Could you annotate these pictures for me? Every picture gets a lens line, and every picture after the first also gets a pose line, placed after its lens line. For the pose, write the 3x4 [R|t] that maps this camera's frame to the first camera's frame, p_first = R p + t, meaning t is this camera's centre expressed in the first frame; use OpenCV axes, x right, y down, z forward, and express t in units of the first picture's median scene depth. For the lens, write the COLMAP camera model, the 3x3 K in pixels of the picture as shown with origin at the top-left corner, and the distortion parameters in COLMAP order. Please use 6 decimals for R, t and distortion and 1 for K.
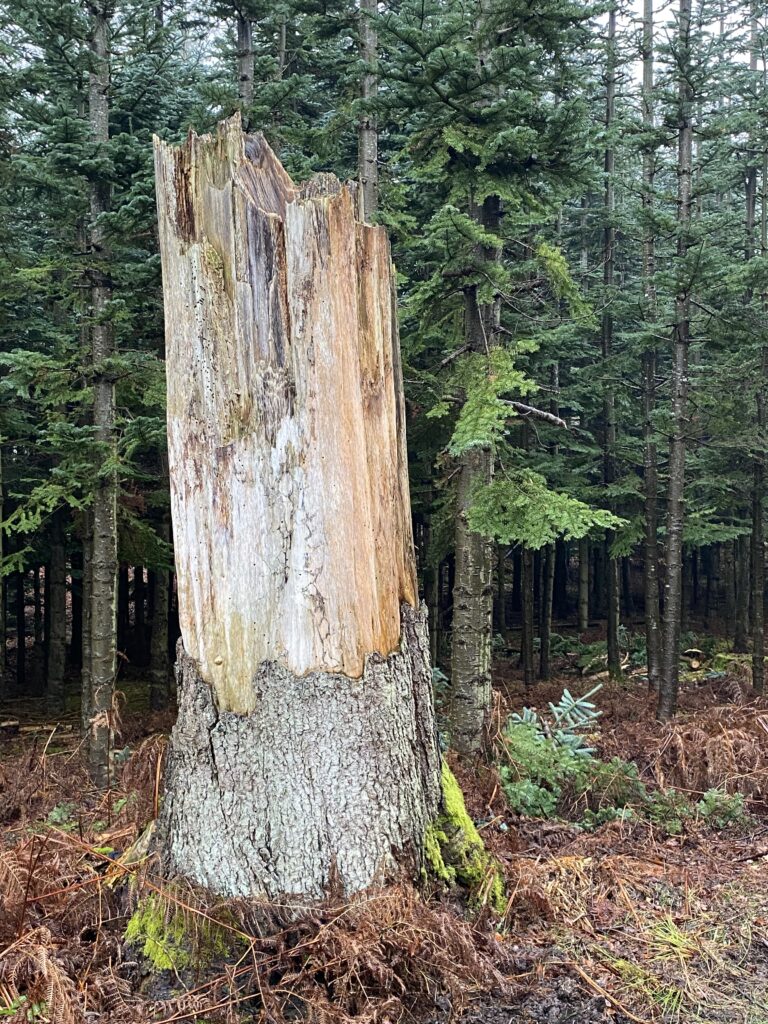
lens RADIAL K [[1117.7, 0, 383.7], [0, 1117.7, 508.9], [0, 0, 1]] dist [0.104991, 0.000000]
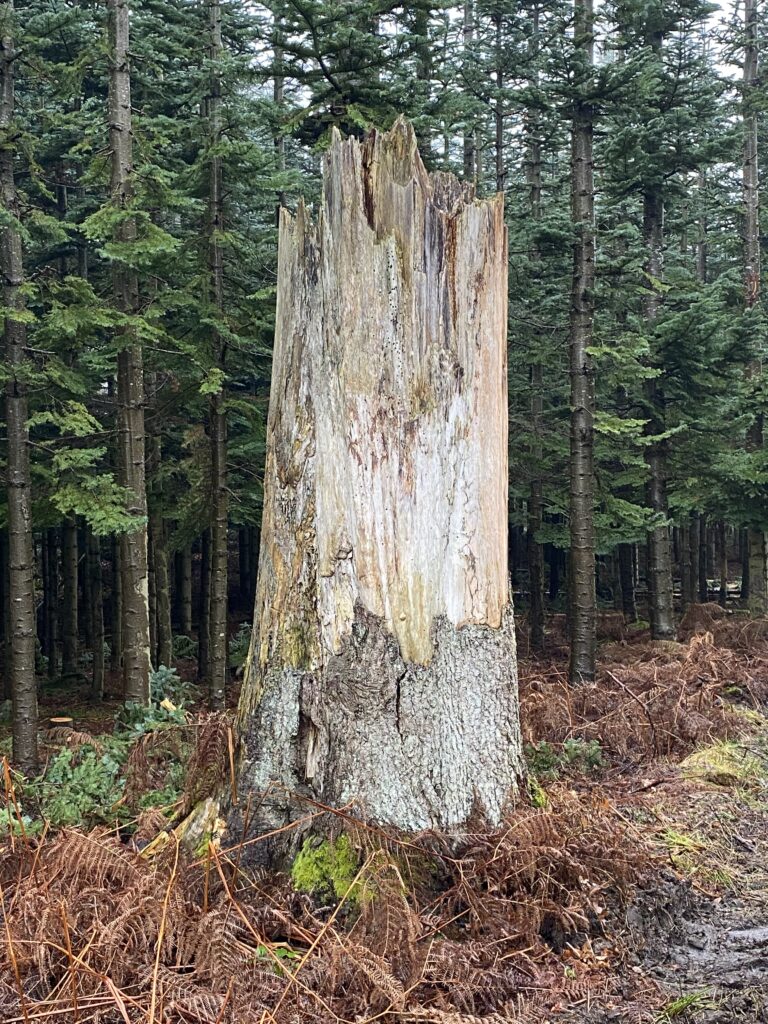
lens RADIAL K [[1354.6, 0, 384.4], [0, 1354.6, 512.8], [0, 0, 1]] dist [0.161663, 0.000000]
pose [[0.900145, -0.020306, 0.435118, -0.736930], [0.018821, 0.999793, 0.007722, 0.023215], [-0.435184, 0.001239, 0.900341, -0.182344]]
